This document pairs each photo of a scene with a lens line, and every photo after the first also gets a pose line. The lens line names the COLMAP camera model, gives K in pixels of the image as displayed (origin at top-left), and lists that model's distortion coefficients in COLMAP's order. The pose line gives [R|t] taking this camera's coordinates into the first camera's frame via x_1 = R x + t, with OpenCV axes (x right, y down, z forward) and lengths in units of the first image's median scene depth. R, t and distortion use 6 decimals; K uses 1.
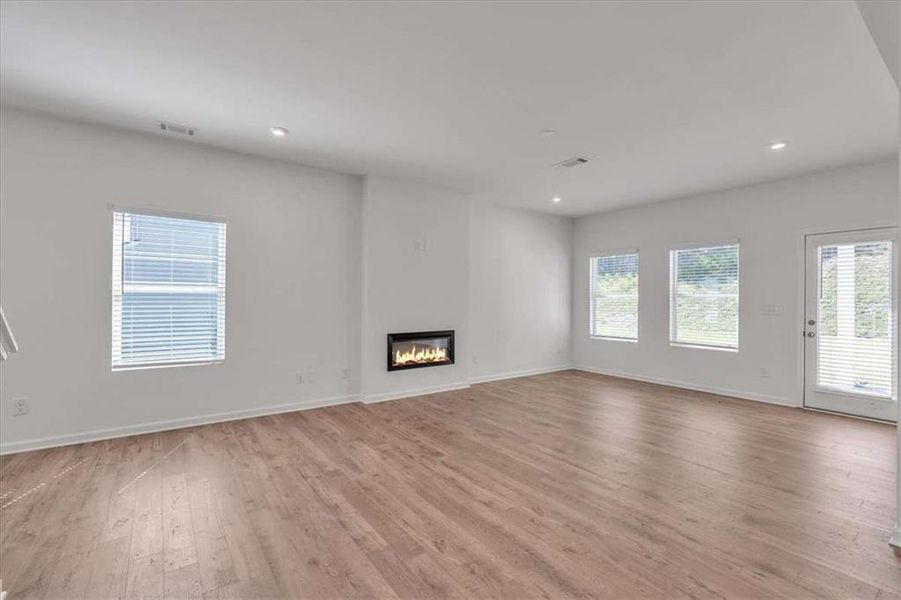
lens RADIAL K [[404.3, 0, 453.2], [0, 404.3, 299.6], [0, 0, 1]] dist [-0.004826, 0.002752]
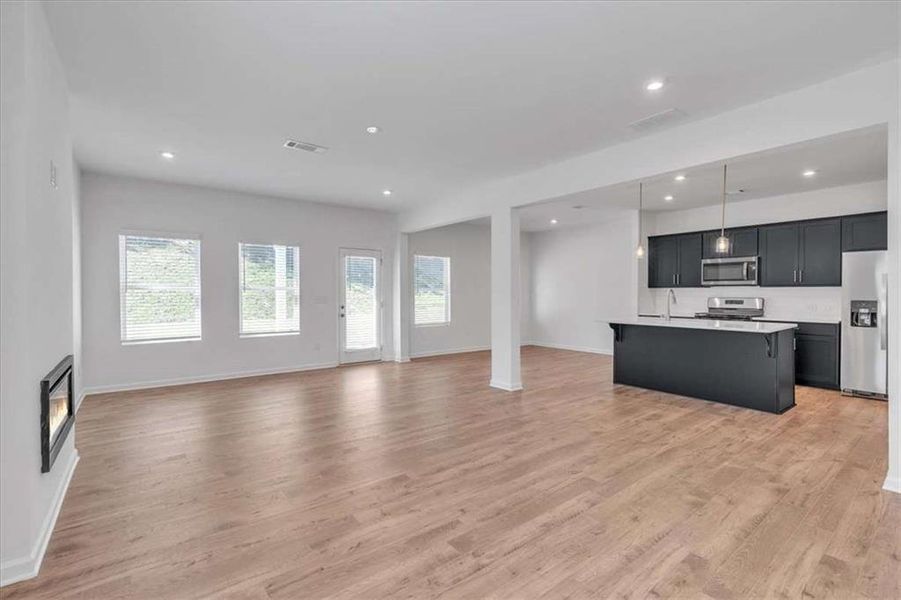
lens RADIAL K [[404.3, 0, 451.9], [0, 404.3, 298.5], [0, 0, 1]] dist [-0.004826, 0.002752]
pose [[-0.031290, -0.020366, 0.999303, -0.632144], [-0.000322, 0.999793, 0.020366, -0.006088], [-0.999510, 0.000316, -0.031290, 0.666564]]
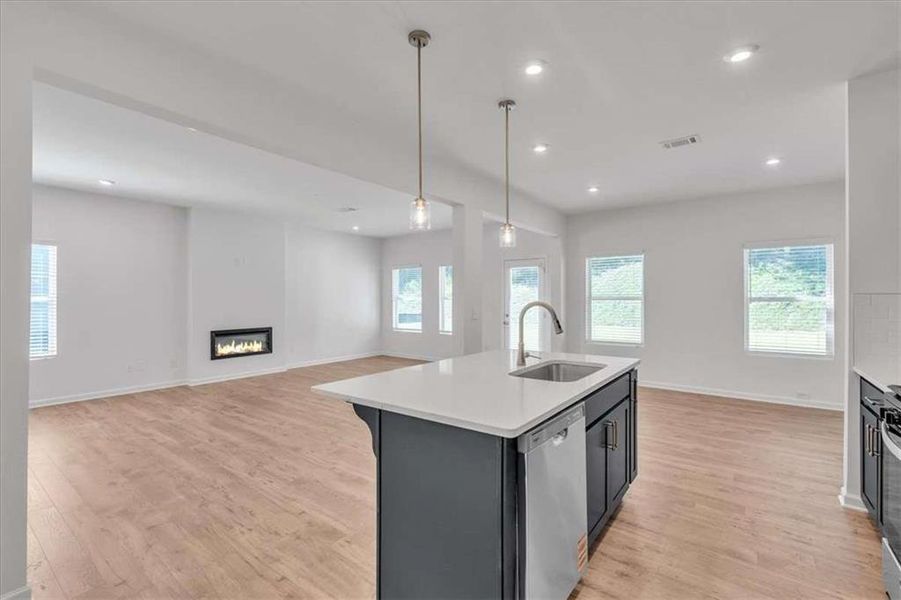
lens RADIAL K [[404.3, 0, 450.3], [0, 404.3, 301.1], [0, 0, 1]] dist [-0.004826, 0.002752]
pose [[0.958783, -0.009787, 0.283972, 0.224693], [0.008583, 0.999948, 0.005484, -0.012904], [-0.284011, -0.002820, 0.958817, -0.489916]]
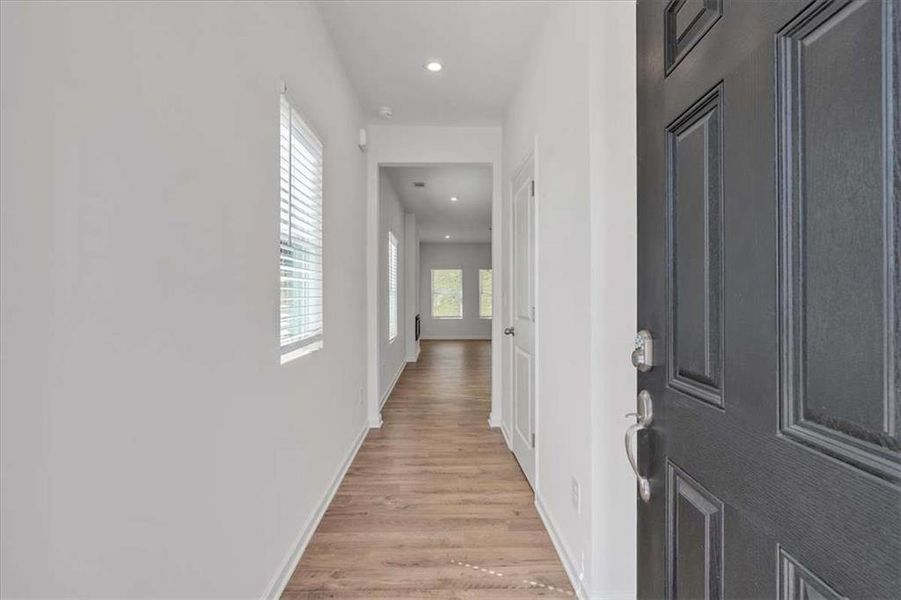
lens RADIAL K [[404.3, 0, 451.1], [0, 404.3, 297.3], [0, 0, 1]] dist [-0.004826, 0.002752]
pose [[0.570106, 0.001485, 0.821570, -0.476245], [0.000914, 0.999997, -0.002442, -0.005468], [-0.821571, 0.002143, 0.570102, 0.315857]]
